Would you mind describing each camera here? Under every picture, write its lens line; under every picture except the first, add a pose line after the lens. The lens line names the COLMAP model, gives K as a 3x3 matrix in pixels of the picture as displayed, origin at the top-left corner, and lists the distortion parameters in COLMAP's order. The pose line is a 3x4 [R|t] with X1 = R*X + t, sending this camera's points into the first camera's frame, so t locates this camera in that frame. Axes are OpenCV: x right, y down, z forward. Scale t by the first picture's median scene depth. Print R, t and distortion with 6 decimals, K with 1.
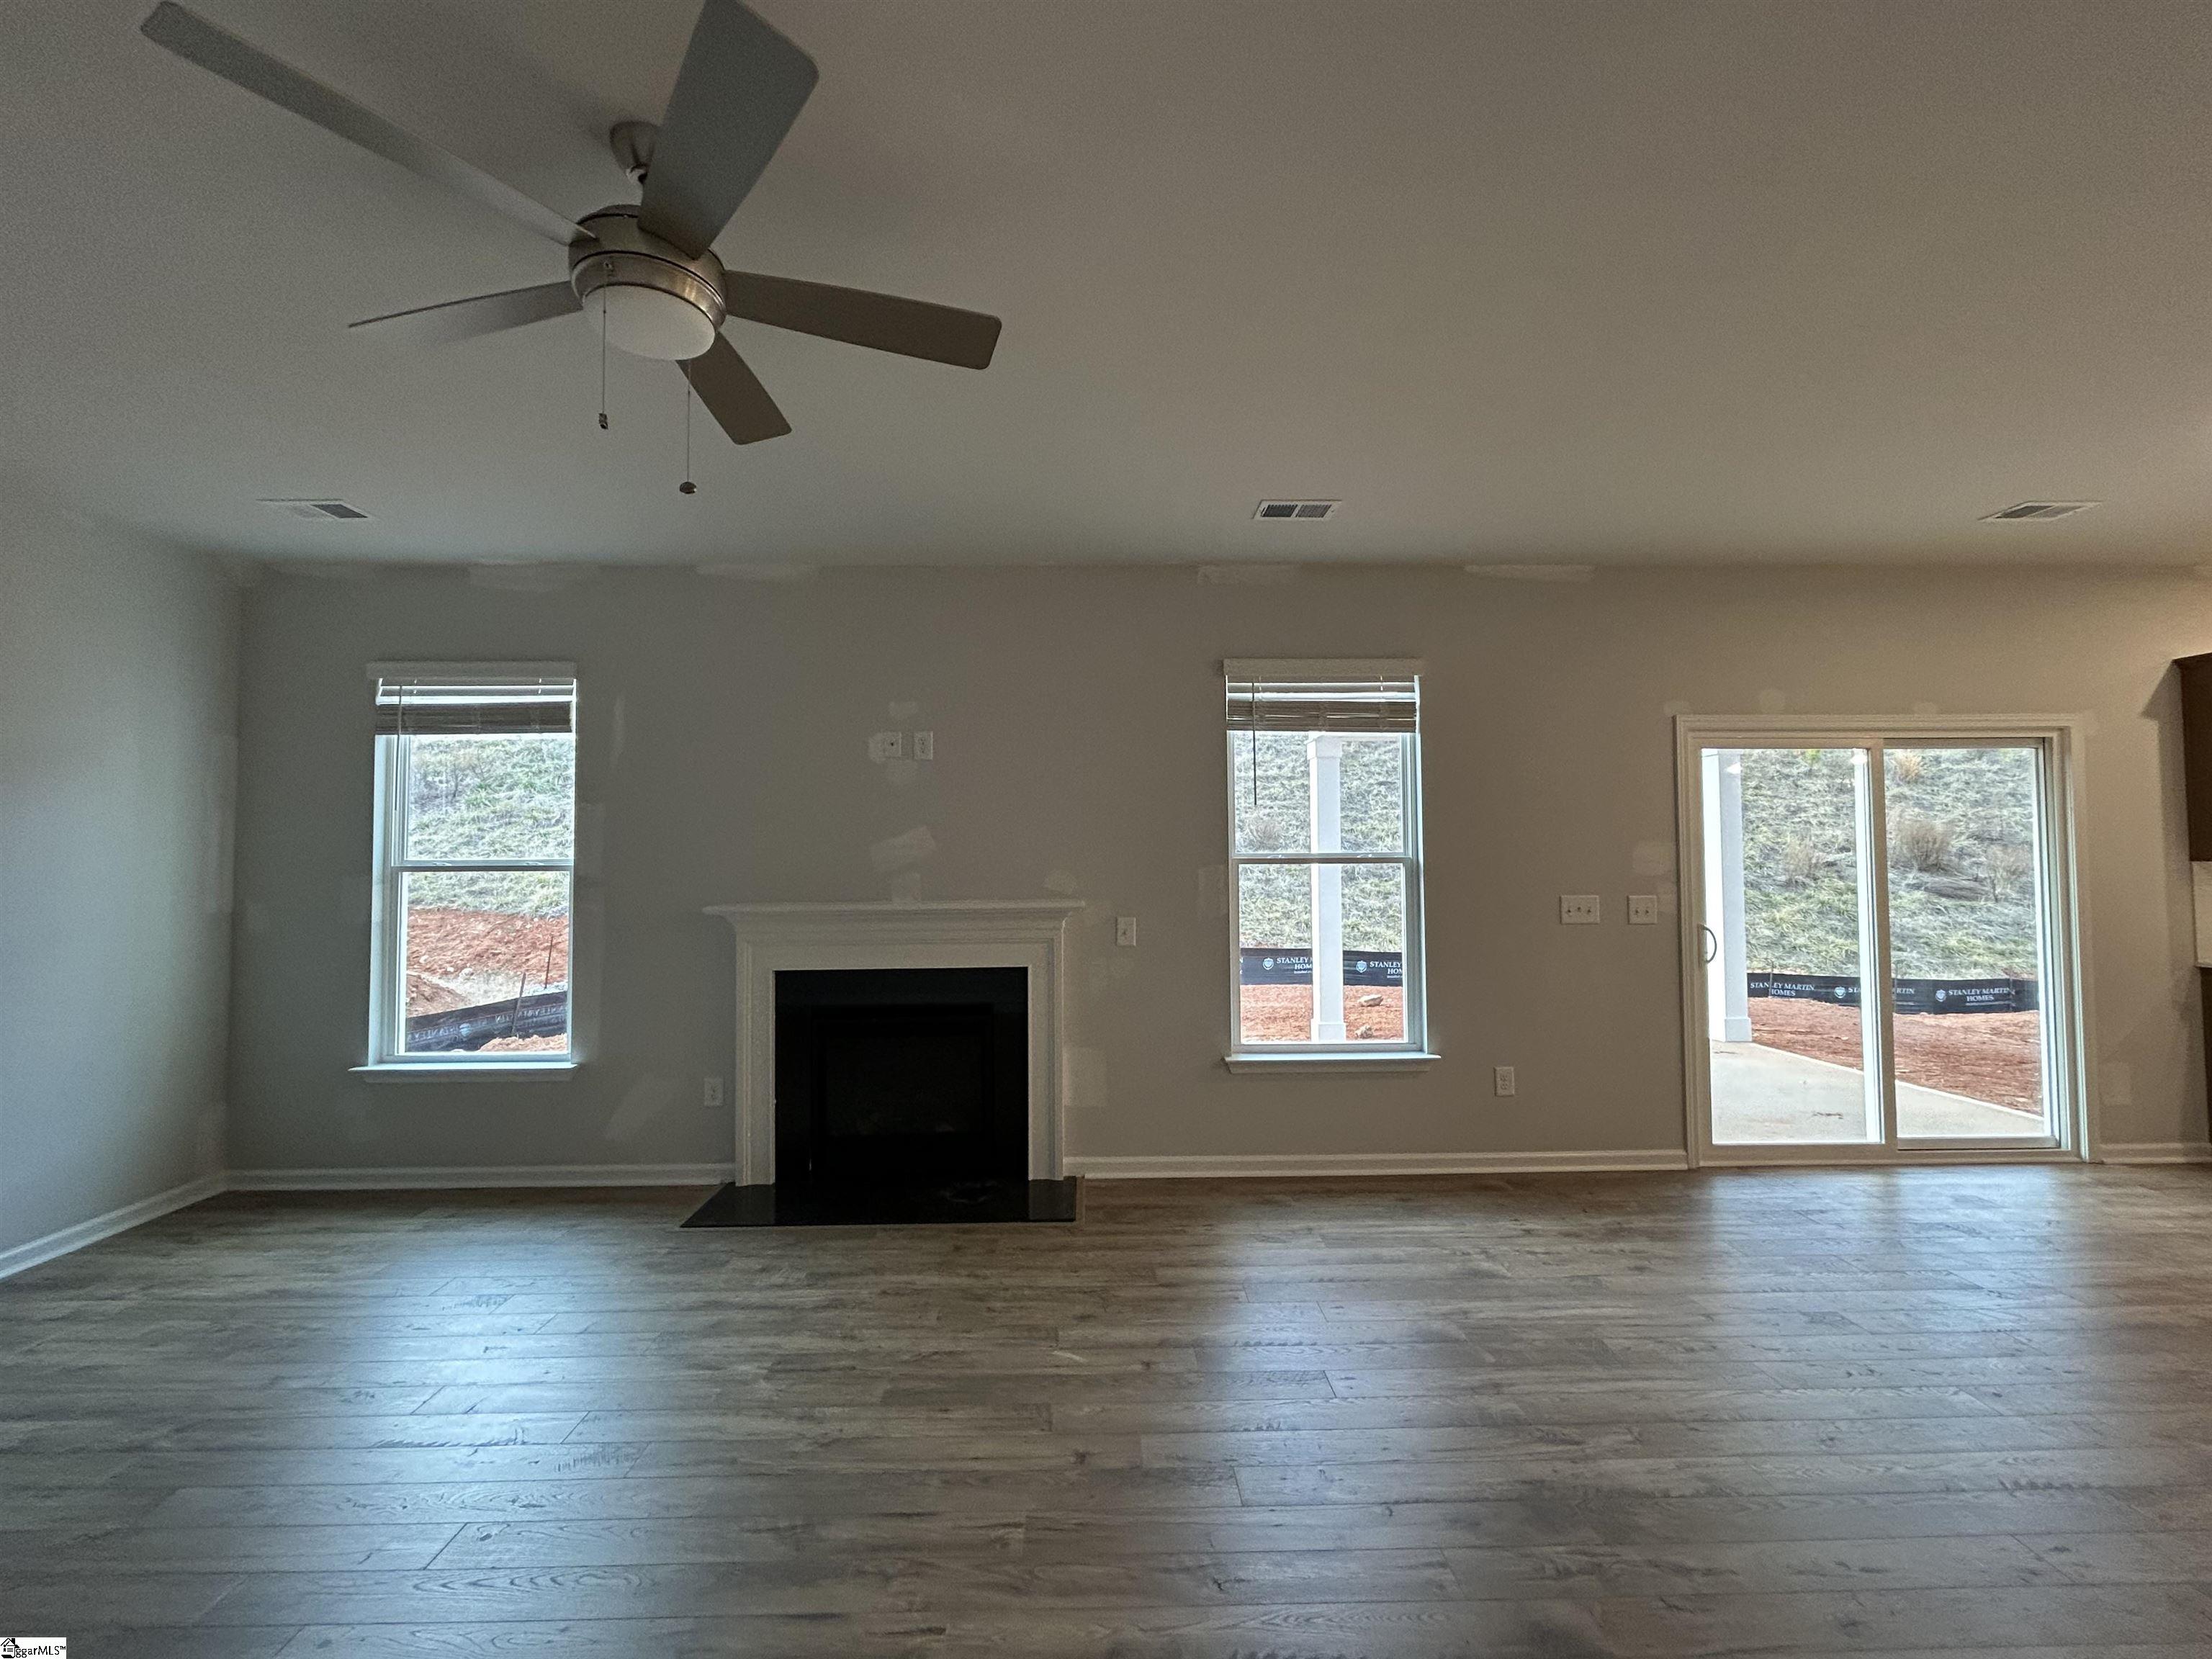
lens RADIAL K [[929.5, 0, 1108.1], [0, 929.5, 825.5], [0, 0, 1]] dist [-0.004499, 0.002540]
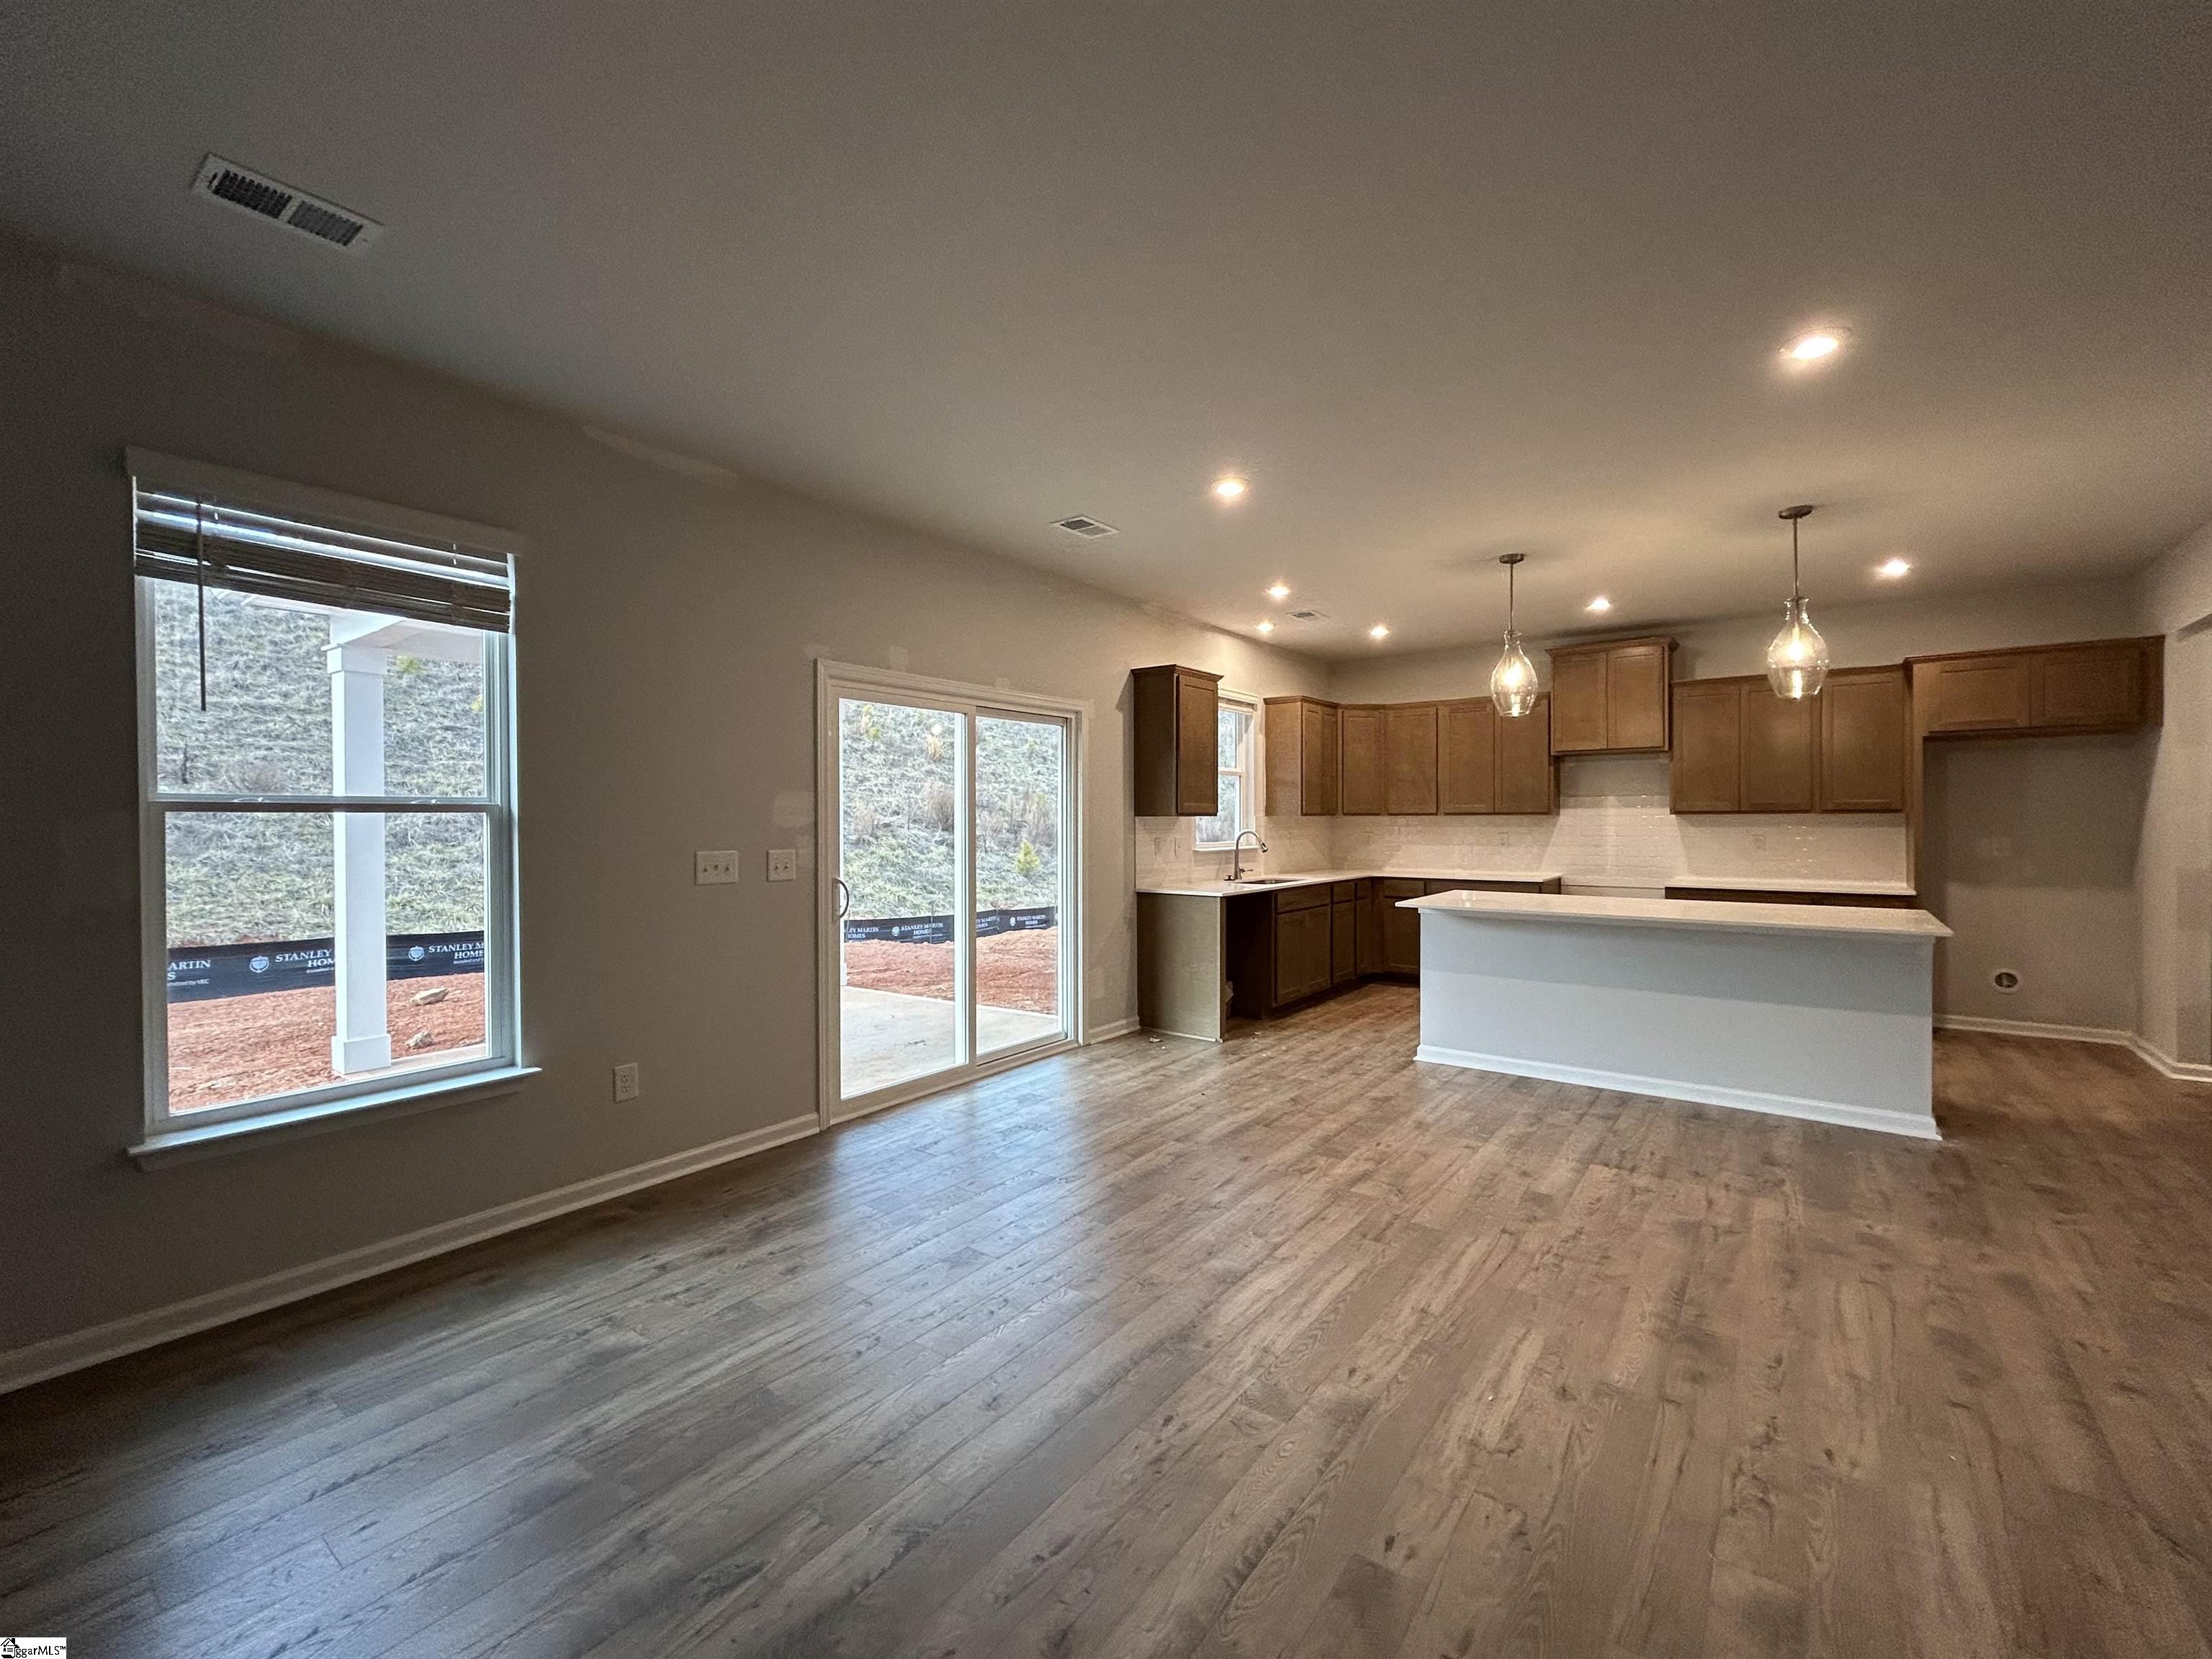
lens RADIAL K [[929.5, 0, 1104.4], [0, 929.5, 827.6], [0, 0, 1]] dist [-0.004499, 0.002540]
pose [[0.618993, -0.003580, 0.785388, 0.049949], [-0.028785, 0.999214, 0.027242, 0.019429], [-0.784869, -0.039470, 0.618404, 0.182838]]
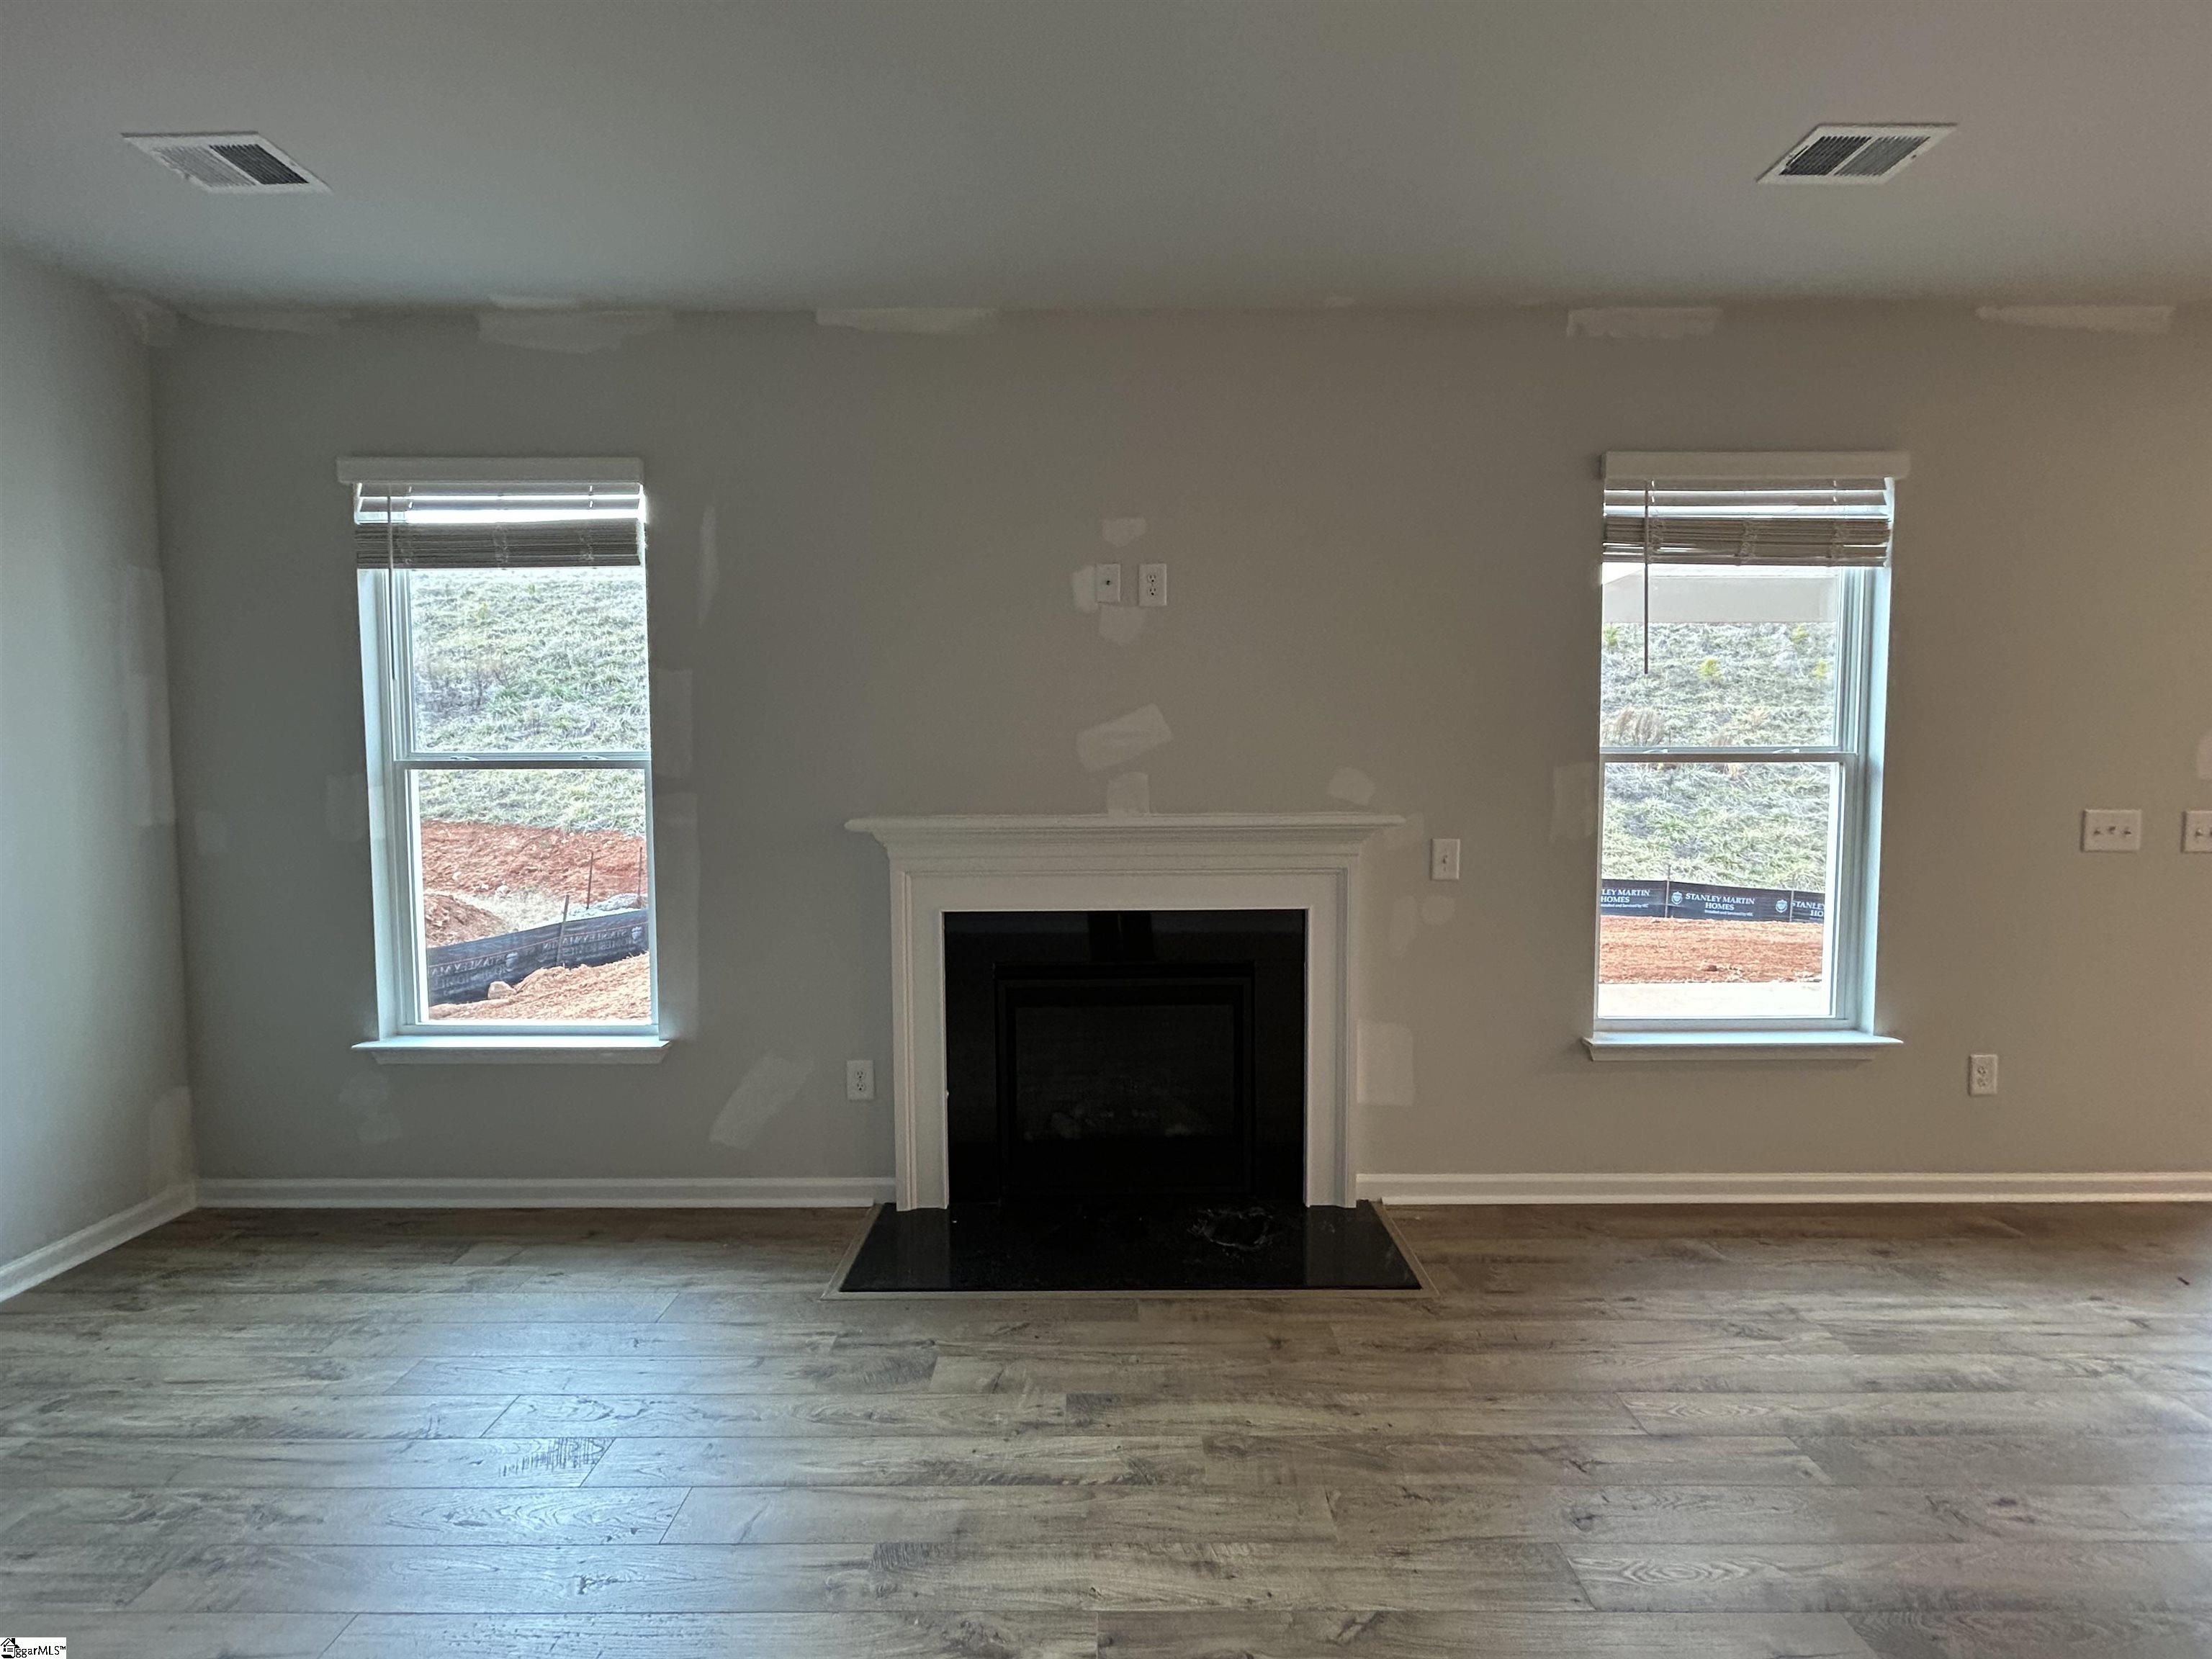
lens RADIAL K [[929.5, 0, 1106.4], [0, 929.5, 826.9], [0, 0, 1]] dist [-0.004499, 0.002540]
pose [[0.999741, 0.004619, -0.022296, -0.219655], [-0.002574, 0.995860, 0.090863, 0.028529], [0.022624, -0.090782, 0.995614, 0.311772]]
